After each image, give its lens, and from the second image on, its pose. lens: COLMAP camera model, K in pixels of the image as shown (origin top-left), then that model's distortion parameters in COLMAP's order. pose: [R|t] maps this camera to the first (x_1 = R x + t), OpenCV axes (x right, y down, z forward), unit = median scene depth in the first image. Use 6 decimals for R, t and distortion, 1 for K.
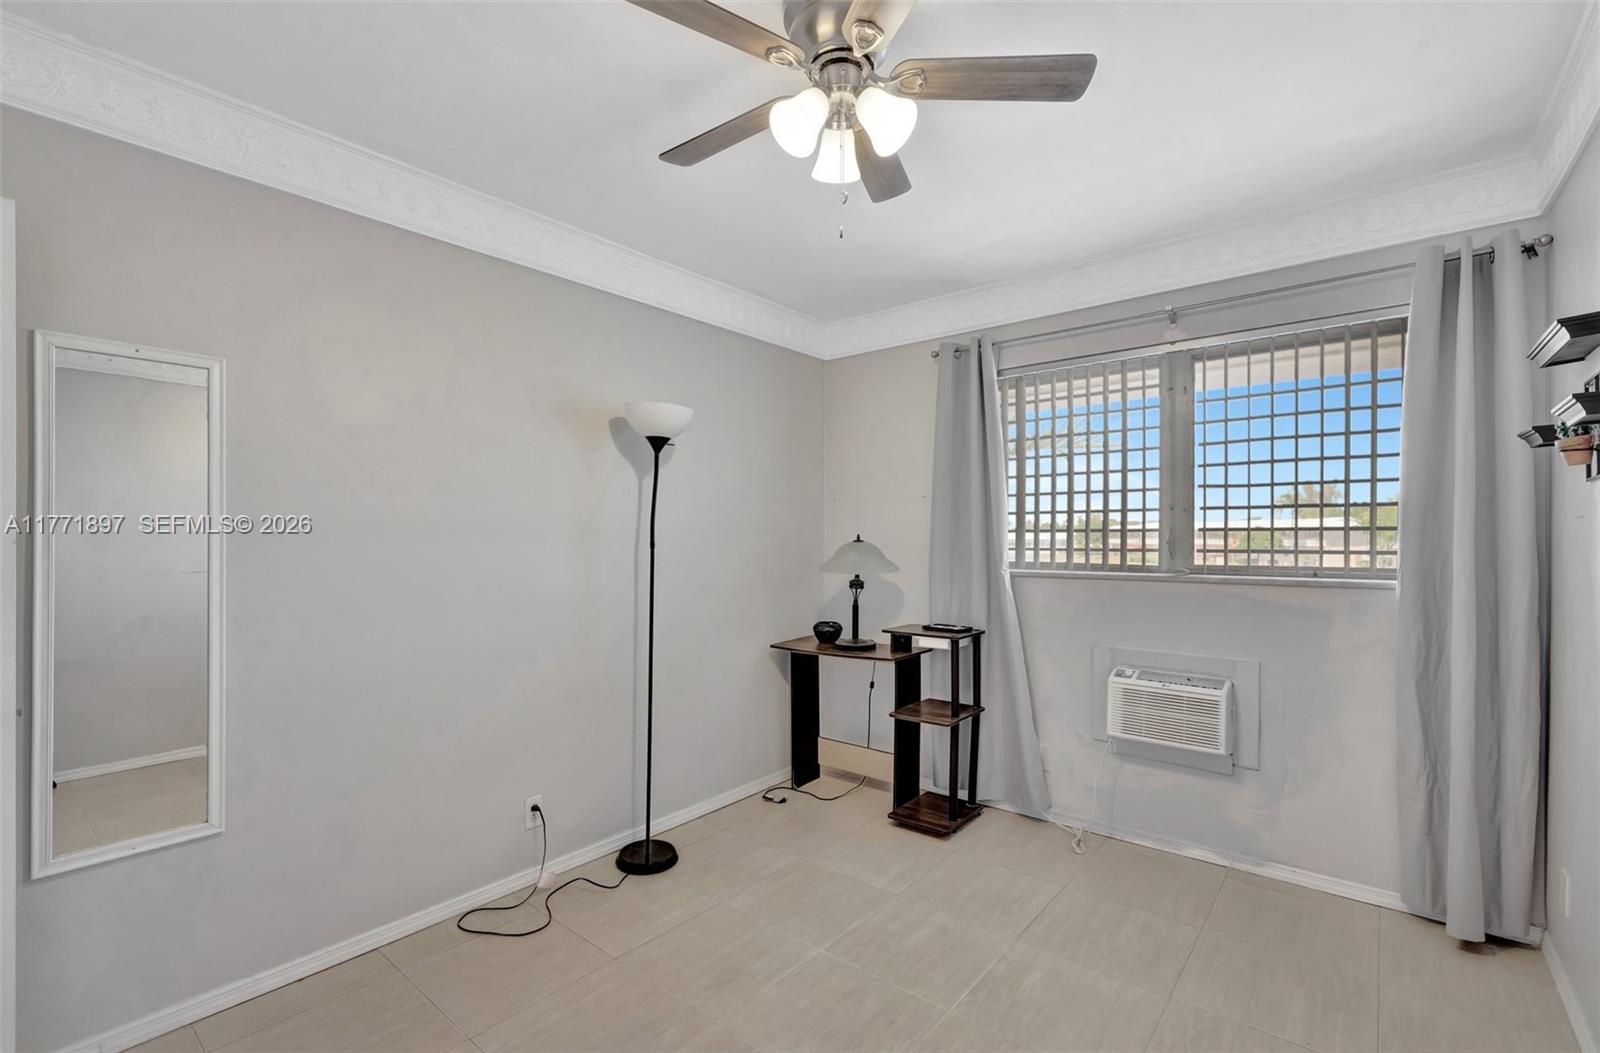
lens RADIAL K [[702.2, 0, 804.0], [0, 702.2, 539.3], [0, 0, 1]] dist [-0.001827, -0.000366]
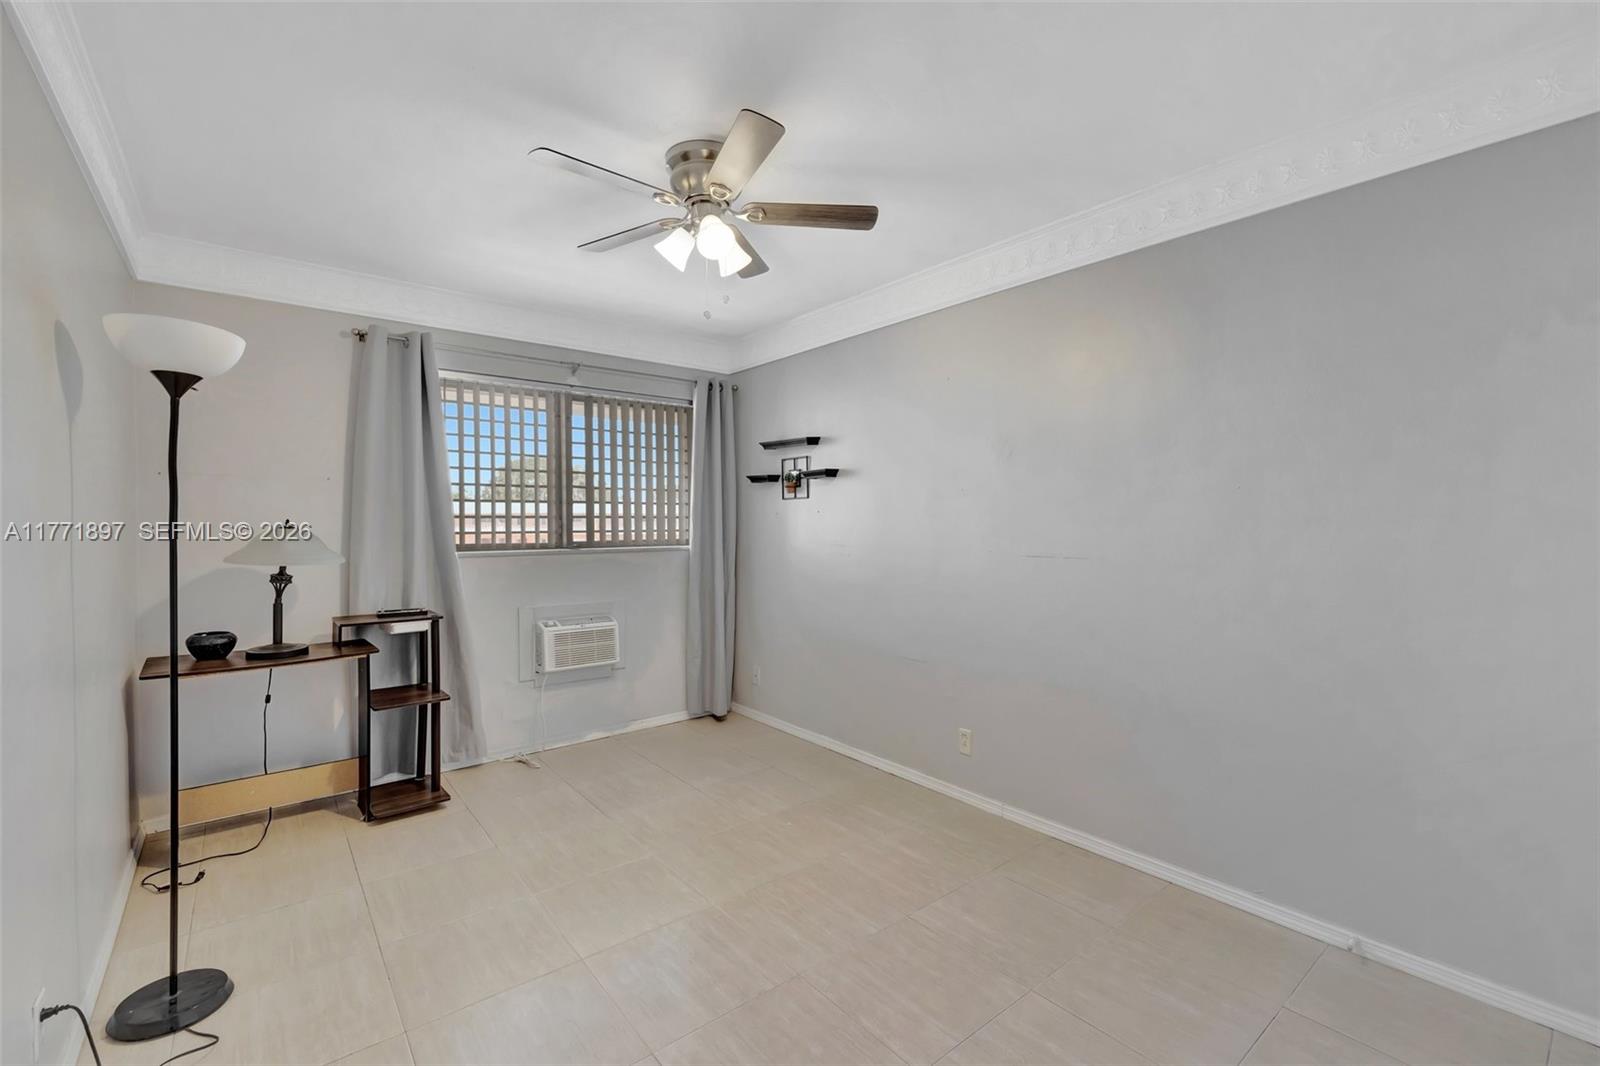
lens RADIAL K [[670.4, 0, 806.6], [0, 670.4, 524.6], [0, 0, 1]] dist [0.014820, -0.000385]
pose [[0.209350, -0.003682, 0.977834, -0.679586], [0.006896, 0.999974, 0.002289, 0.001596], [-0.977817, 0.006264, 0.209369, 0.242637]]
